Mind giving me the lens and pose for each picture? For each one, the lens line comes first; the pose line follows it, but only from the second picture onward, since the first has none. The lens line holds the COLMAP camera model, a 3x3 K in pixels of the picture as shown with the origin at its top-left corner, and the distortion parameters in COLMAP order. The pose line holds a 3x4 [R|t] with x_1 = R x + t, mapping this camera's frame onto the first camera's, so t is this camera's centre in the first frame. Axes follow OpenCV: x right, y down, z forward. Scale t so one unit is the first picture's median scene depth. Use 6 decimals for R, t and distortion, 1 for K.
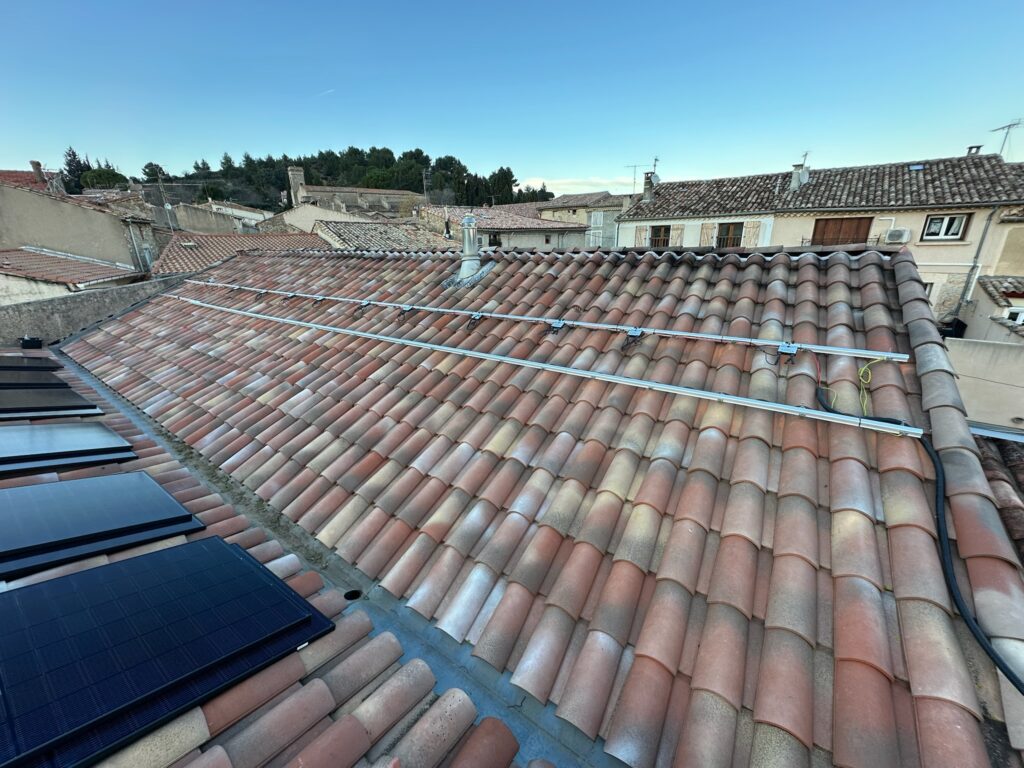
lens RADIAL K [[405.9, 0, 510.6], [0, 405.9, 382.3], [0, 0, 1]] dist [-0.002264, -0.000015]
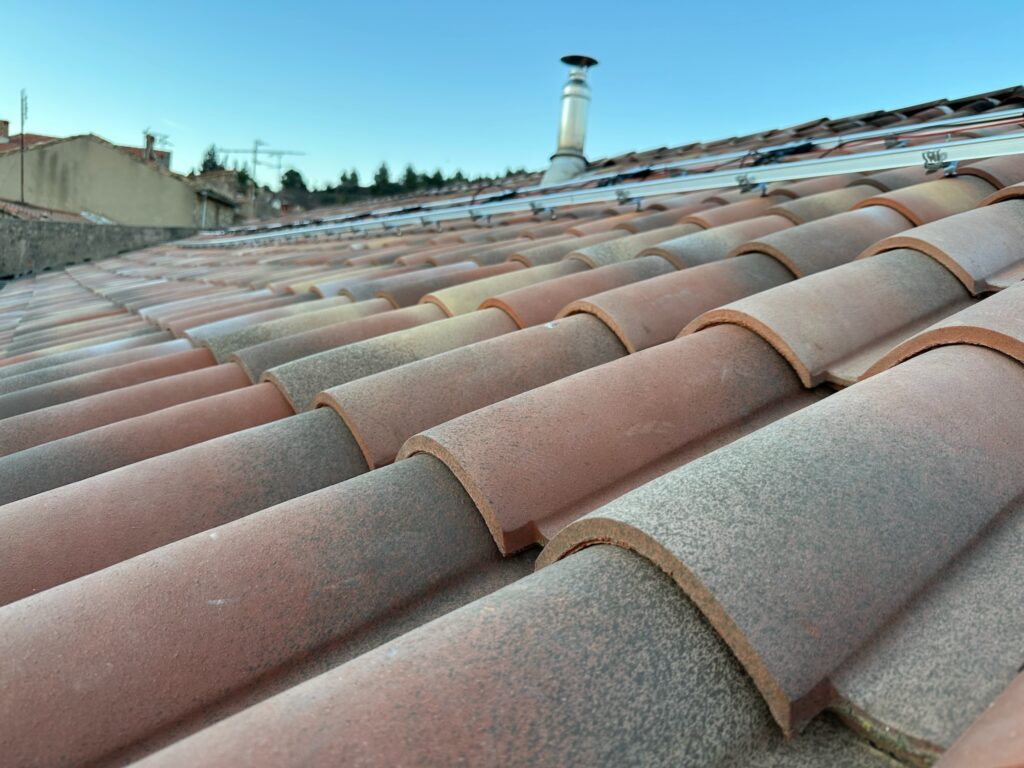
lens RADIAL K [[730.3, 0, 509.3], [0, 730.3, 389.9], [0, 0, 1]] dist [-0.007610, -0.005191]
pose [[0.921786, 0.156853, -0.354554, 0.247037], [-0.238181, 0.950687, -0.198657, 0.206429], [0.305910, 0.267567, 0.913689, 0.259305]]
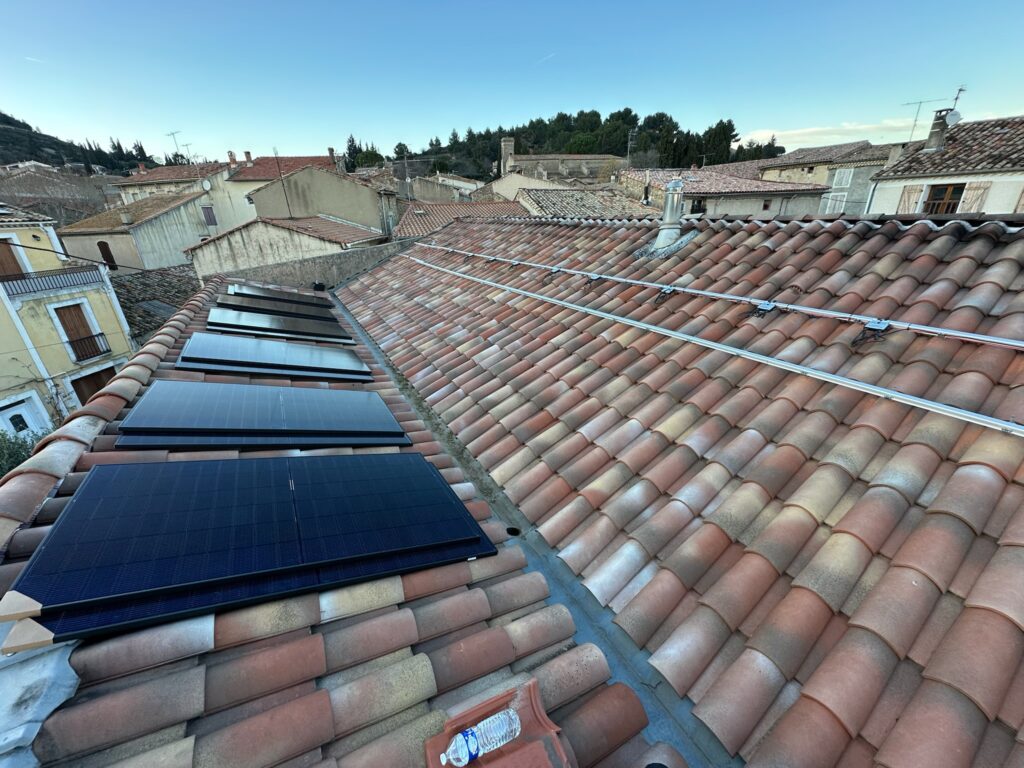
lens RADIAL K [[405.9, 0, 510.6], [0, 405.9, 382.3], [0, 0, 1]] dist [-0.002264, -0.000015]
pose [[0.905742, 0.160522, -0.392256, -0.009447], [-0.132358, 0.986344, 0.098016, 0.002948], [0.402633, -0.036859, 0.914619, -0.009080]]
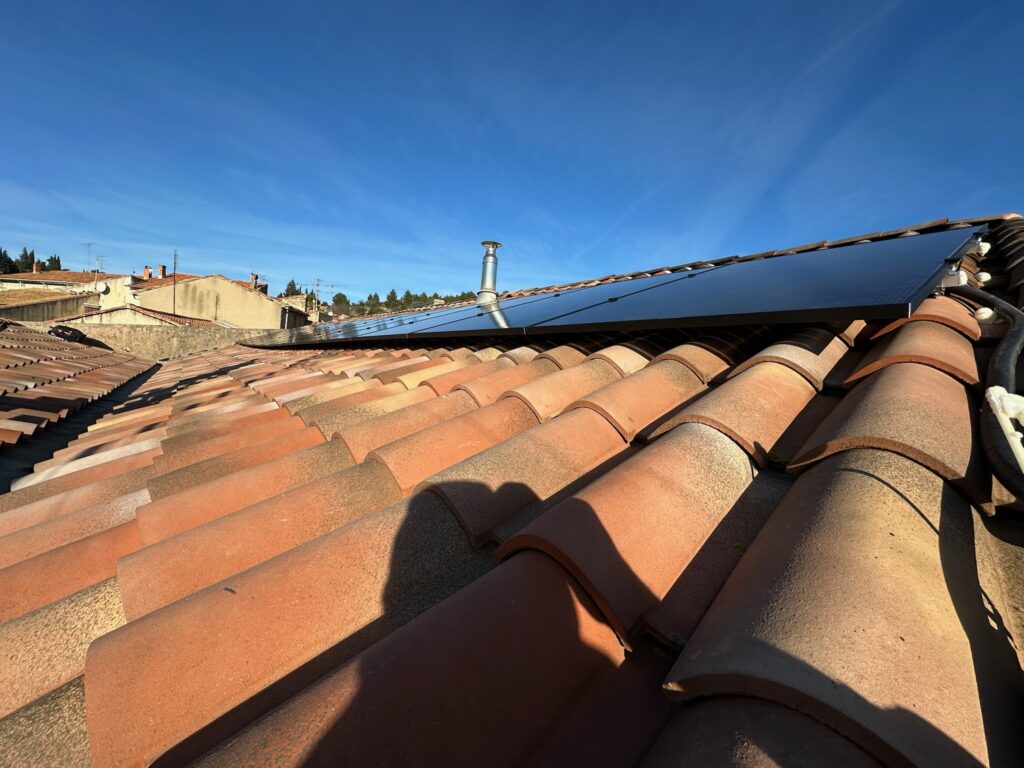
lens RADIAL K [[405.9, 0, 510.6], [0, 405.9, 382.3], [0, 0, 1]] dist [-0.002264, -0.000015]
pose [[0.959404, 0.099443, -0.263922, 0.278241], [-0.177126, 0.940661, -0.289452, 0.204902], [0.219477, 0.324449, 0.920088, 0.226020]]
